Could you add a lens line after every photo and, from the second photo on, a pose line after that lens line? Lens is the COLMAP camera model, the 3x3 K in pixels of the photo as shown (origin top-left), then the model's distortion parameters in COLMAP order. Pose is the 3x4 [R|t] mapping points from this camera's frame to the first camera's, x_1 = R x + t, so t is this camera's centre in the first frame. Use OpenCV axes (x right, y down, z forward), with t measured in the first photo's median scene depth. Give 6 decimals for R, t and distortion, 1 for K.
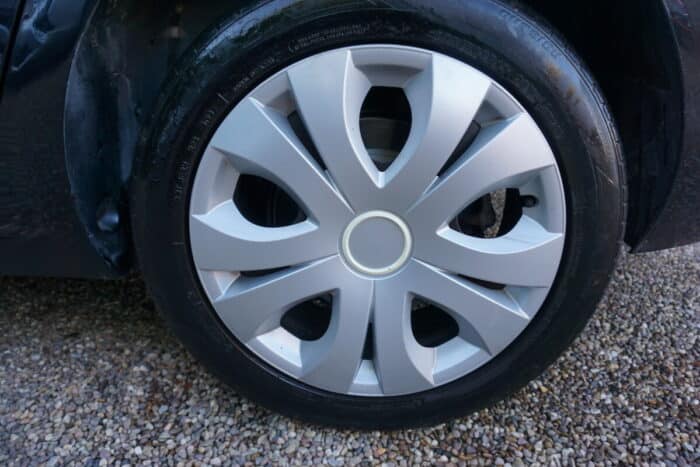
lens RADIAL K [[471.3, 0, 348.5], [0, 471.3, 230.2], [0, 0, 1]] dist [-0.022700, 0.004534]
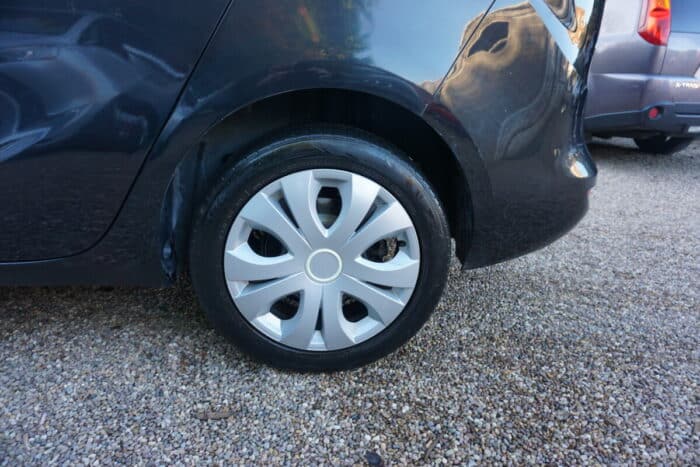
lens RADIAL K [[471.3, 0, 348.5], [0, 471.3, 230.2], [0, 0, 1]] dist [-0.022700, 0.004534]
pose [[0.991399, 0.005605, 0.130751, -0.080814], [-0.000625, 0.999274, -0.038099, -0.037300], [-0.130869, 0.037689, 0.990683, -0.794969]]
